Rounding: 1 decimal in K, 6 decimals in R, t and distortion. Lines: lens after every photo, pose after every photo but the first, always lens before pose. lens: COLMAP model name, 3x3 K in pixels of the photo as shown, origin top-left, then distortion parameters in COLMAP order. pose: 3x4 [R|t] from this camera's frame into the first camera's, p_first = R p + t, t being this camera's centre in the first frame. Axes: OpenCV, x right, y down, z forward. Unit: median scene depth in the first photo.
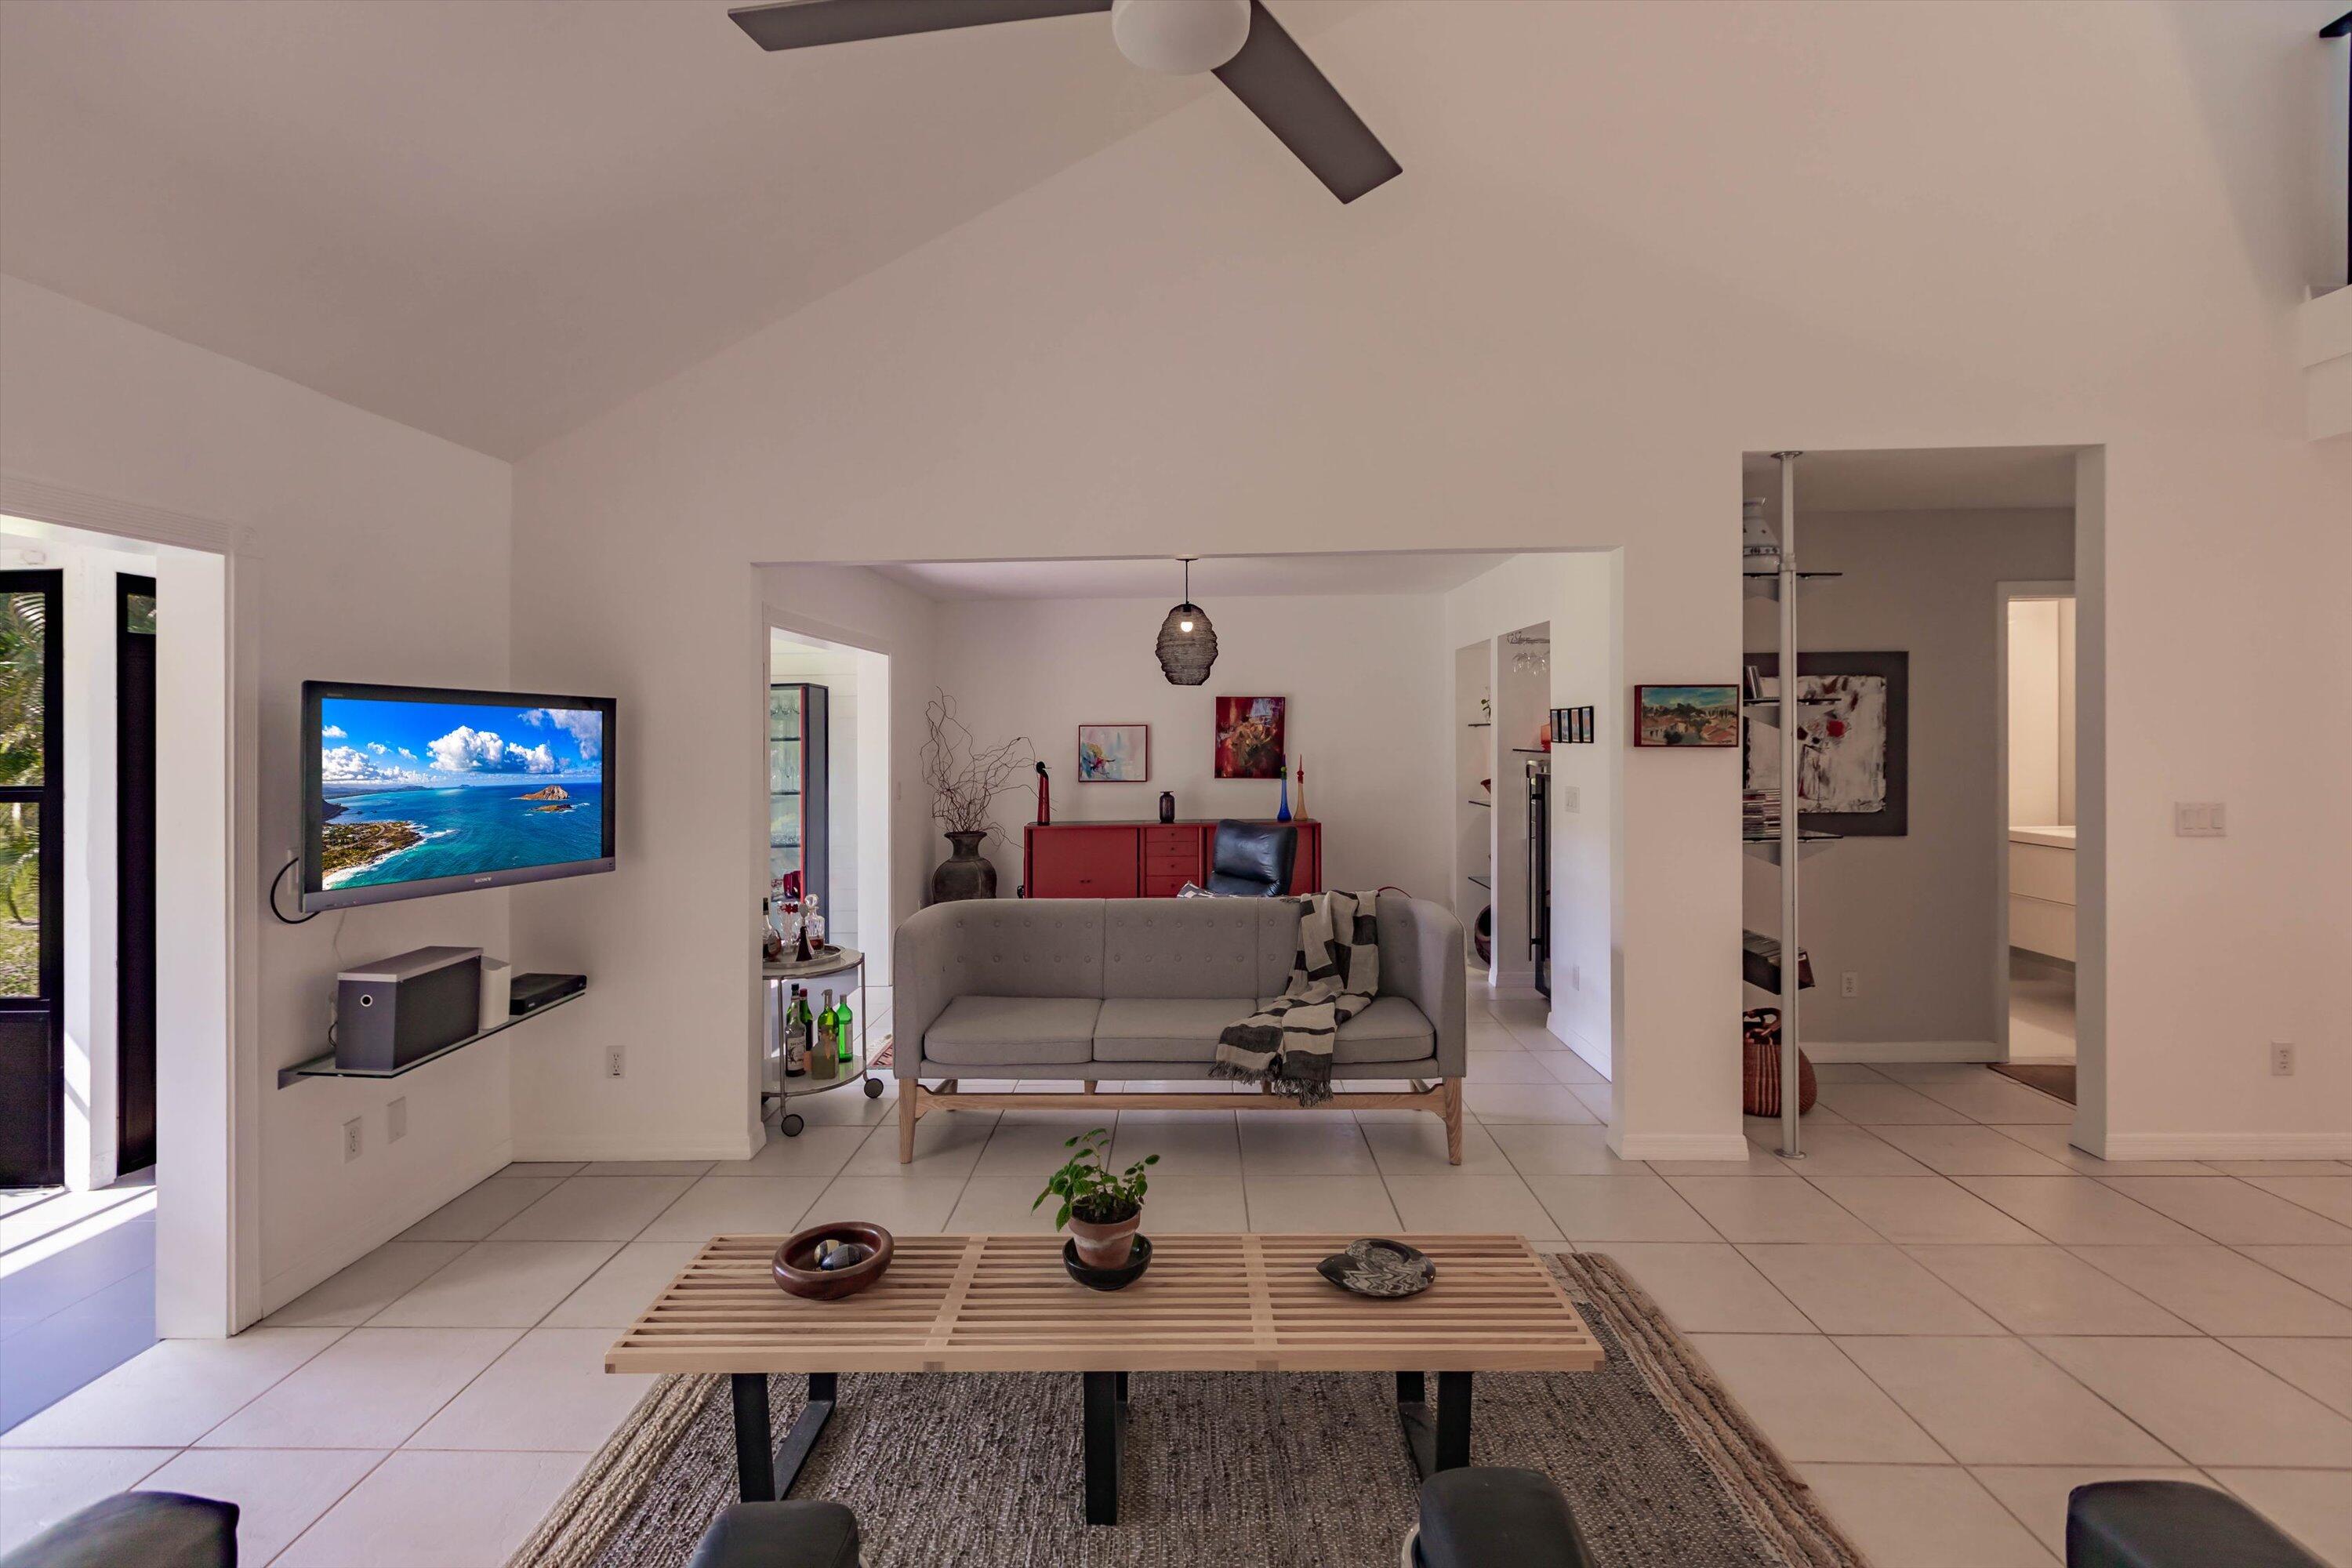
lens RADIAL K [[1068.8, 0, 1177.5], [0, 1068.8, 725.9], [0, 0, 1]] dist [-0.001571, -0.000186]
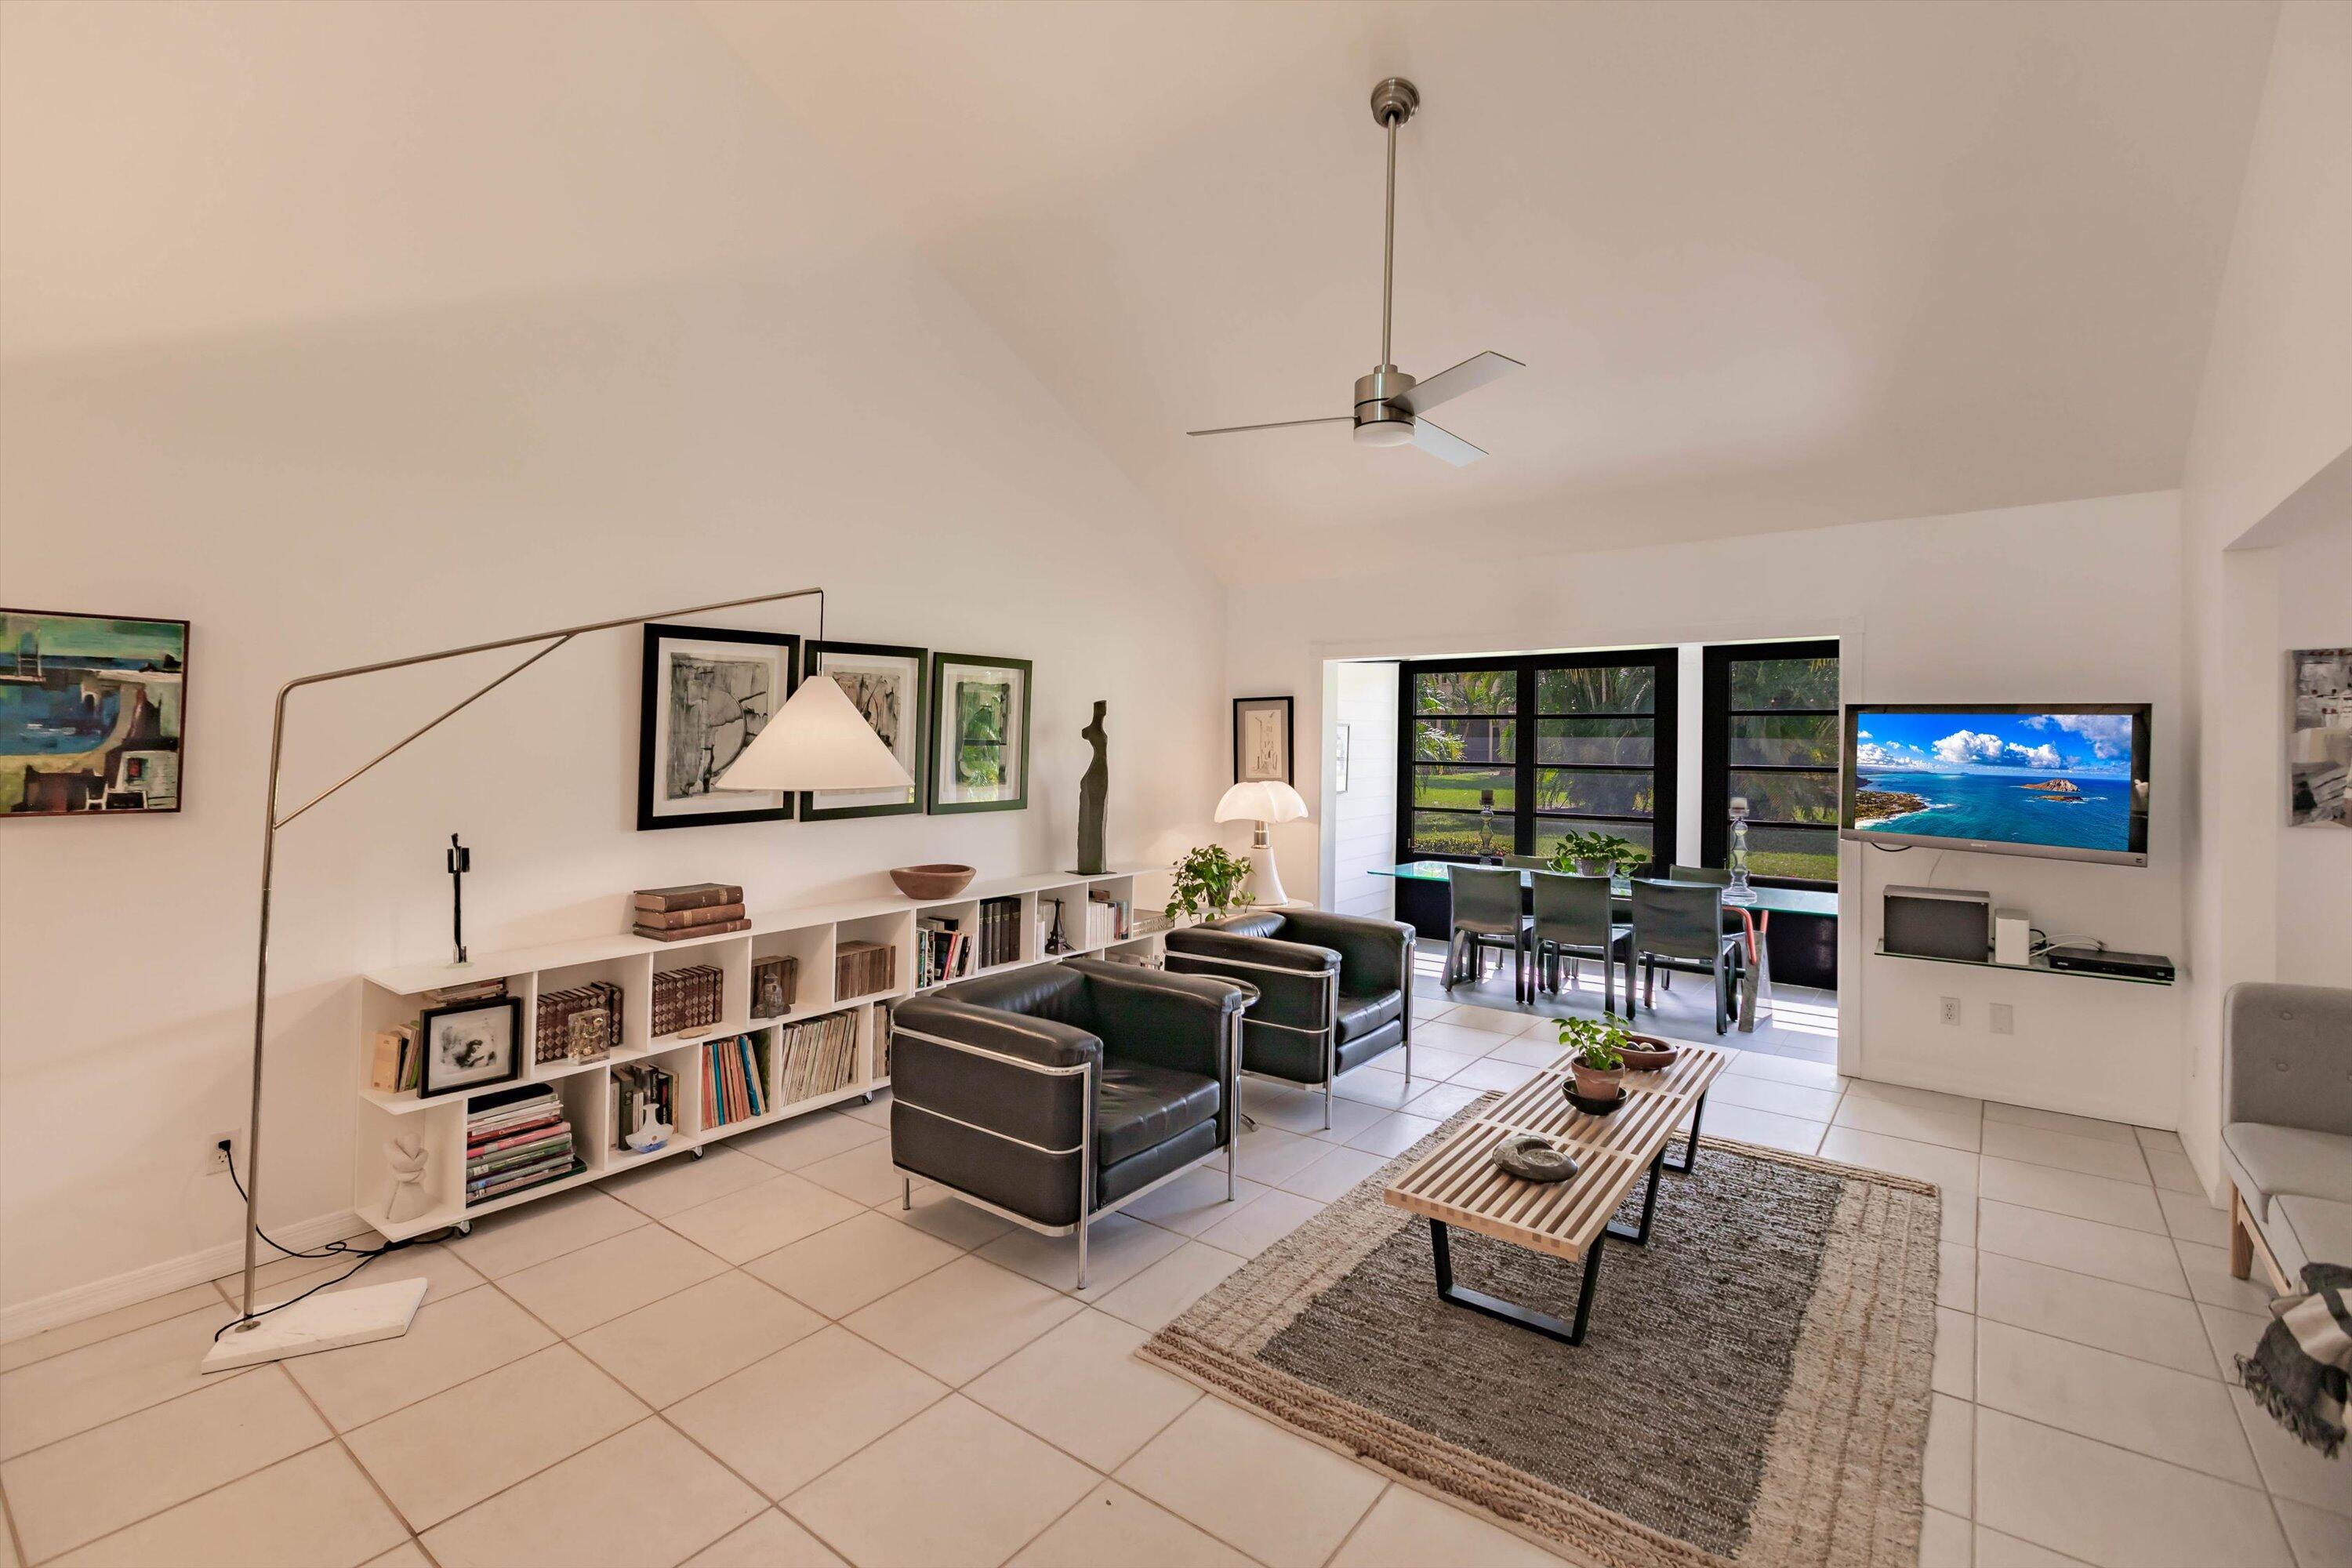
lens RADIAL K [[1044.3, 0, 1160.2], [0, 1044.3, 733.7], [0, 0, 1]] dist [0.000382, -0.000202]
pose [[-0.596037, 0.005980, -0.802934, 0.881335], [0.009016, 0.999959, 0.000754, -0.004449], [0.802906, -0.006790, -0.596067, 0.841606]]
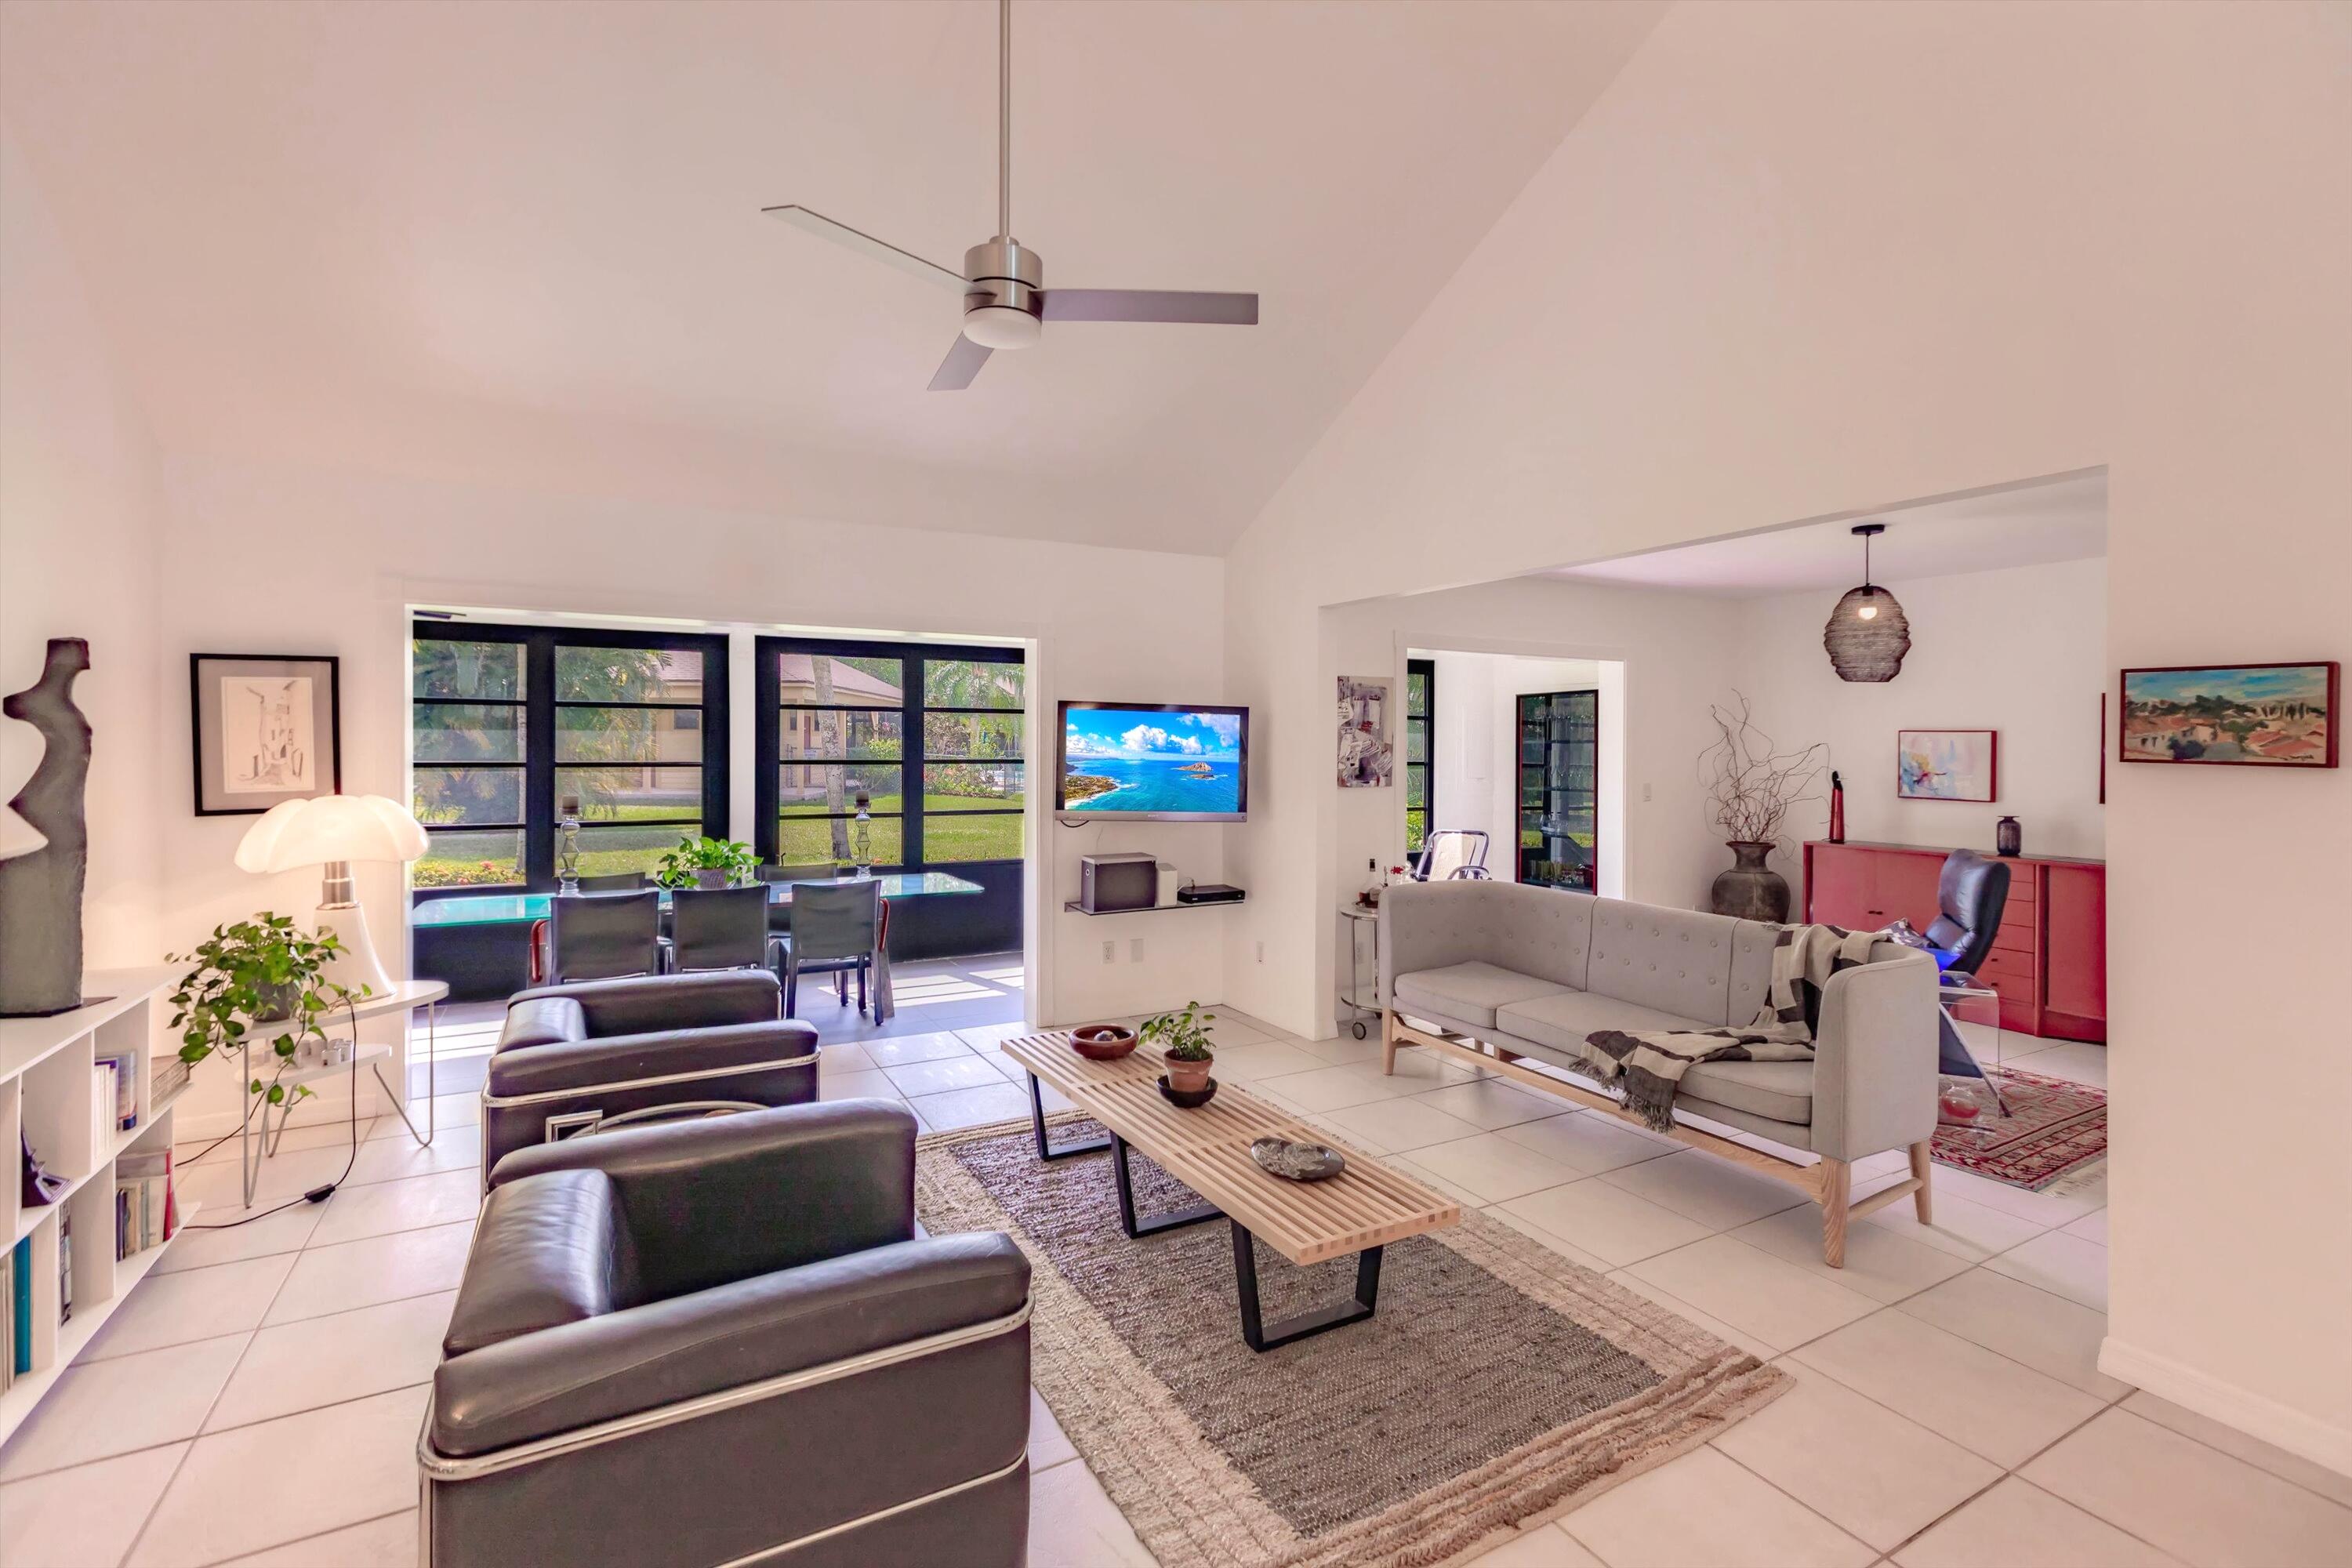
lens RADIAL K [[1060.7, 0, 1153.1], [0, 1060.7, 741.7], [0, 0, 1]] dist [0.002226, 0.000397]
pose [[0.497603, 0.016851, -0.867241, 0.708622], [-0.008334, 0.999858, 0.014646, 0.002271], [0.867365, -0.000061, 0.497673, 0.144574]]
